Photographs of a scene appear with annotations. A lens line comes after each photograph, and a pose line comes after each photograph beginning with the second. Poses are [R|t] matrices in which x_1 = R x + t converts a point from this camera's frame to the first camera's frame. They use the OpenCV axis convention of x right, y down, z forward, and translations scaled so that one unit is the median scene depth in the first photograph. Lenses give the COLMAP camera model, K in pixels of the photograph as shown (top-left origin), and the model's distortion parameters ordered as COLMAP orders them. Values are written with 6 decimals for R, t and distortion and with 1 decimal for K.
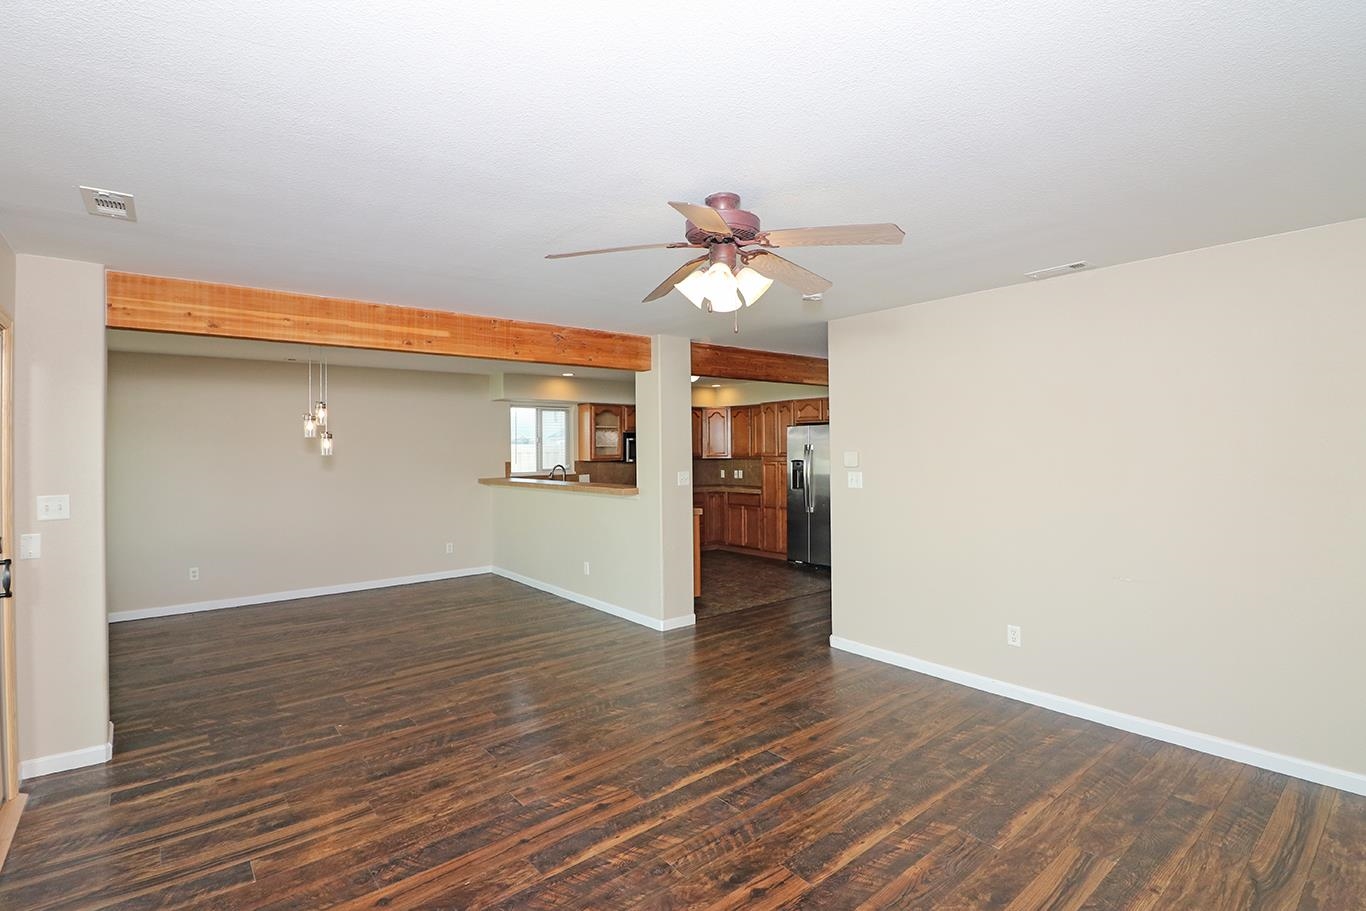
lens RADIAL K [[640.3, 0, 681.3], [0, 640.3, 445.7], [0, 0, 1]] dist [-0.018695, -0.002047]
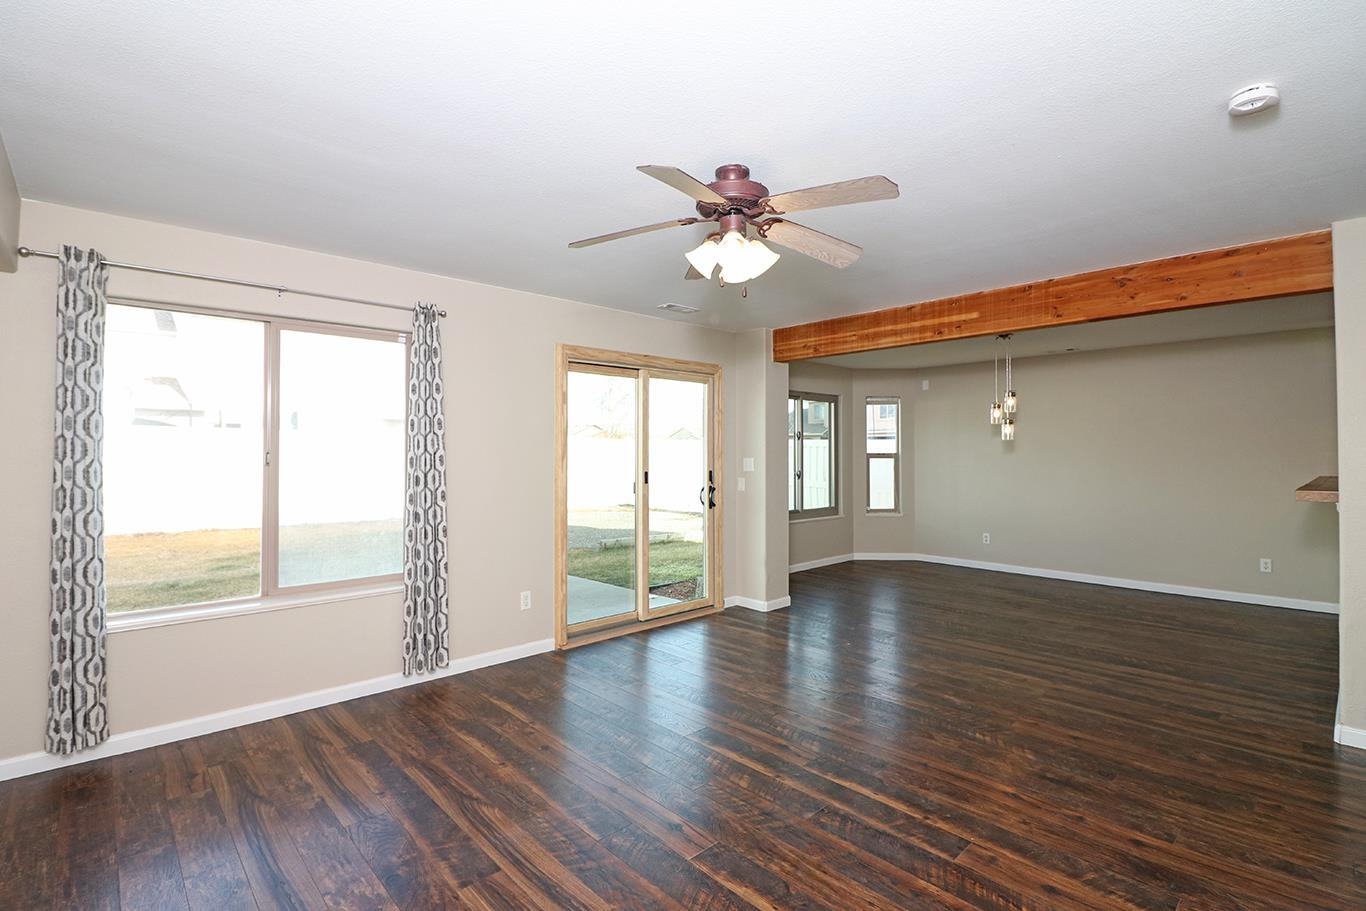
lens RADIAL K [[640.3, 0, 681.3], [0, 640.3, 445.7], [0, 0, 1]] dist [-0.018695, -0.002047]
pose [[0.055197, -0.002909, -0.998471, 0.820902], [0.004244, 0.999987, -0.002678, 0.042485], [0.998466, -0.004090, 0.055208, 0.651469]]
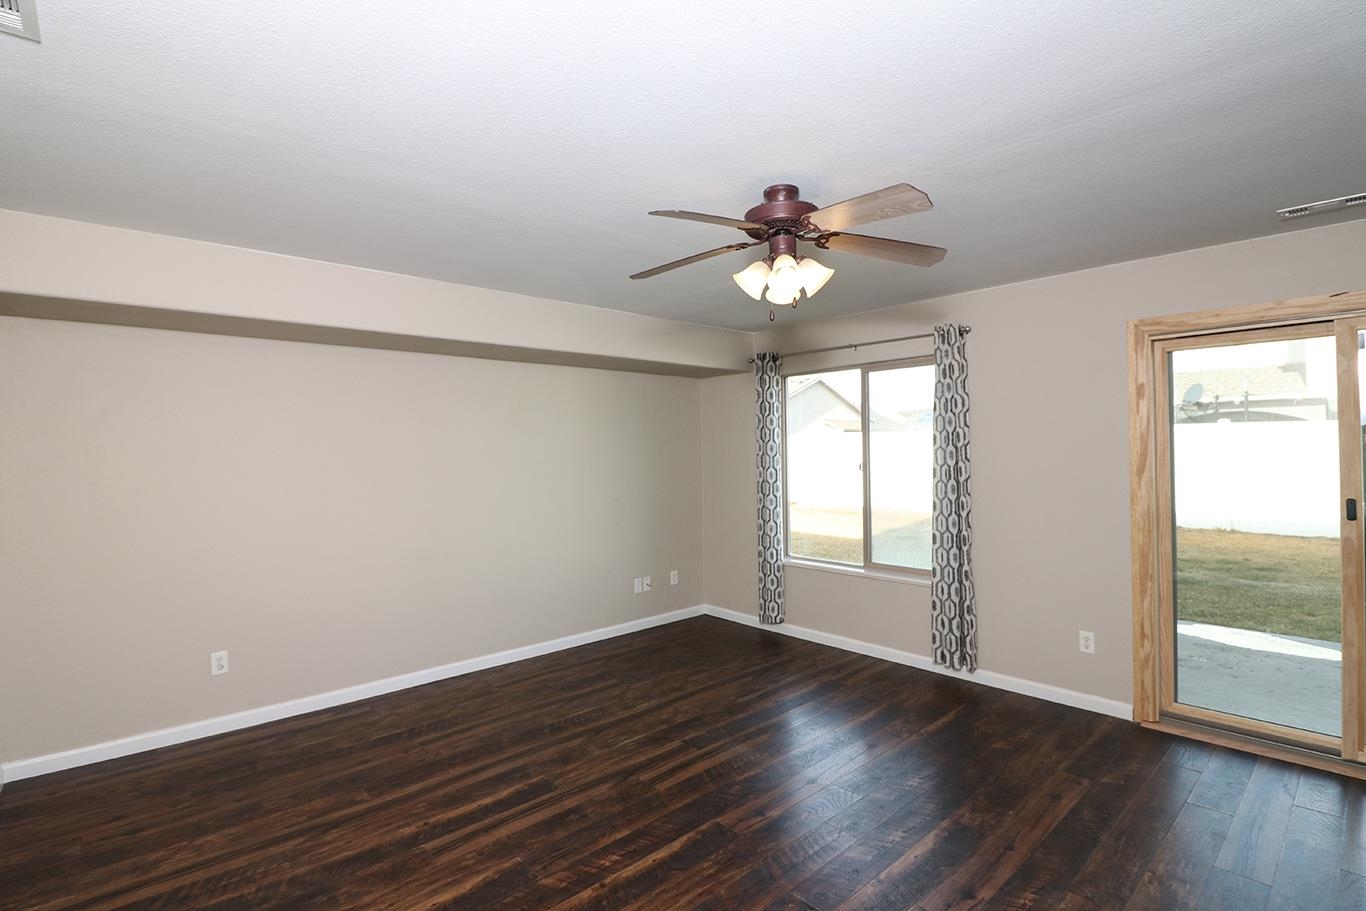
lens RADIAL K [[652.4, 0, 662.7], [0, 652.4, 449.9], [0, 0, 1]] dist [-0.001020, -0.000627]
pose [[-0.999405, 0.023933, -0.024832, 0.218720], [0.024021, 0.999706, -0.003257, 0.012448], [0.024747, -0.003852, -0.999686, 1.526664]]
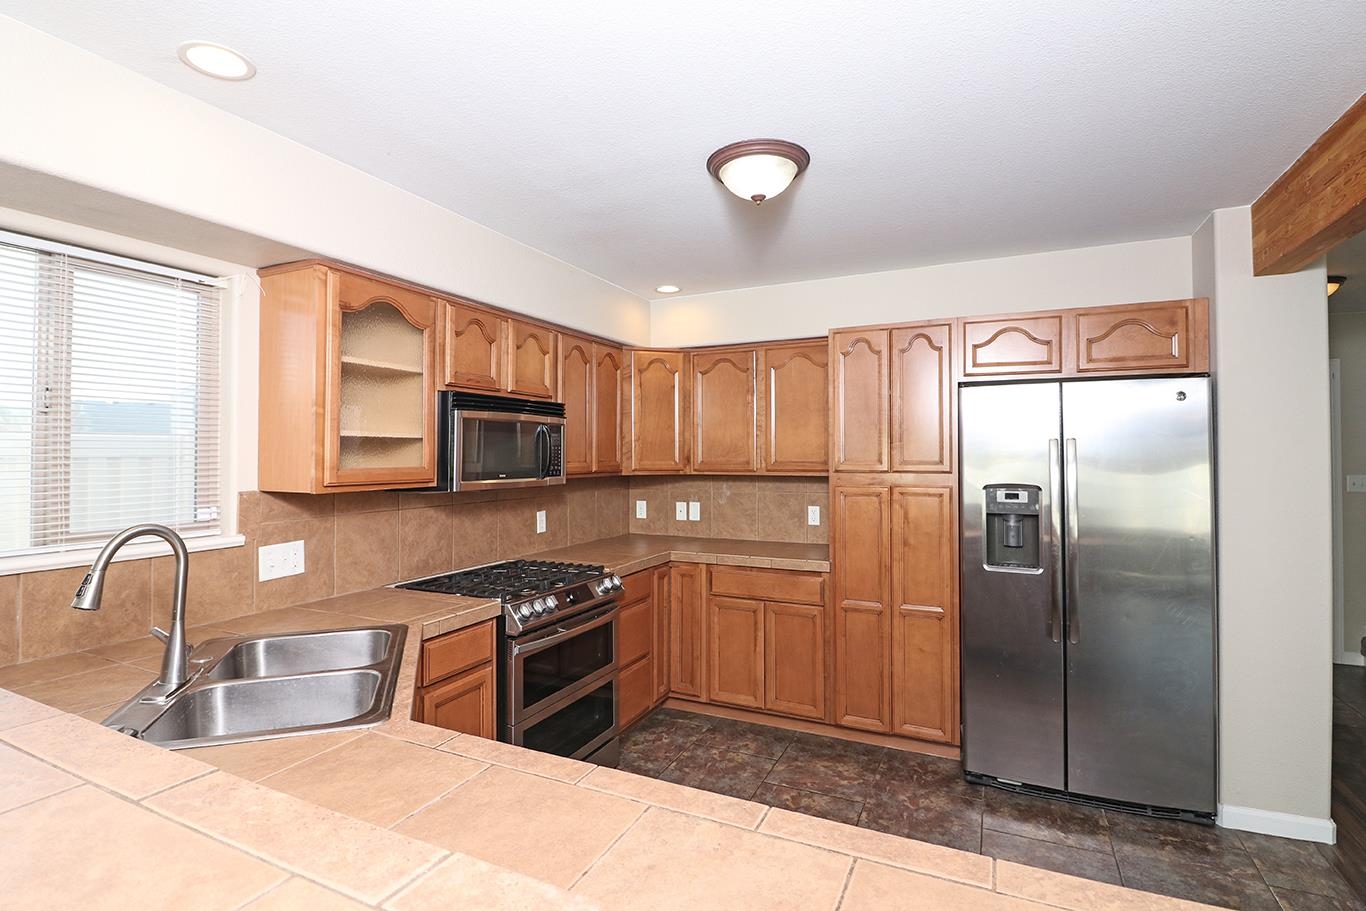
lens RADIAL K [[665.8, 0, 680.2], [0, 665.8, 441.0], [0, 0, 1]] dist [-0.001624, -0.000602]
pose [[0.914318, 0.011208, 0.404843, -0.317586], [-0.004073, 0.999821, -0.018483, 0.019609], [-0.404978, 0.015250, 0.914199, 1.921337]]
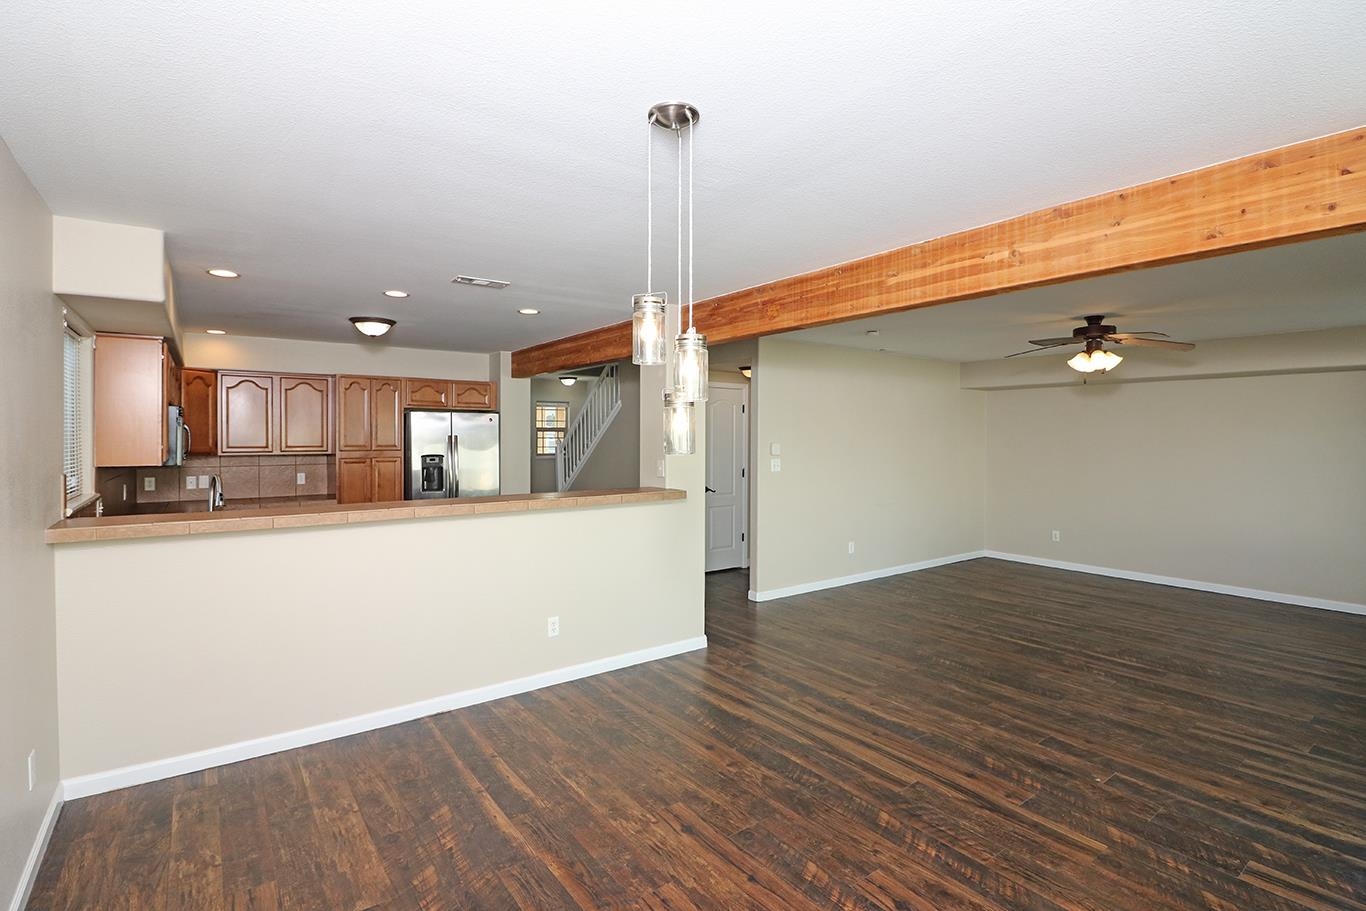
lens RADIAL K [[640.3, 0, 681.3], [0, 640.3, 445.7], [0, 0, 1]] dist [-0.018695, -0.002047]
pose [[0.068869, -0.008354, 0.997591, -1.528394], [-0.006244, 0.999942, 0.008805, 0.008021], [-0.997606, -0.006836, 0.068812, 1.638384]]
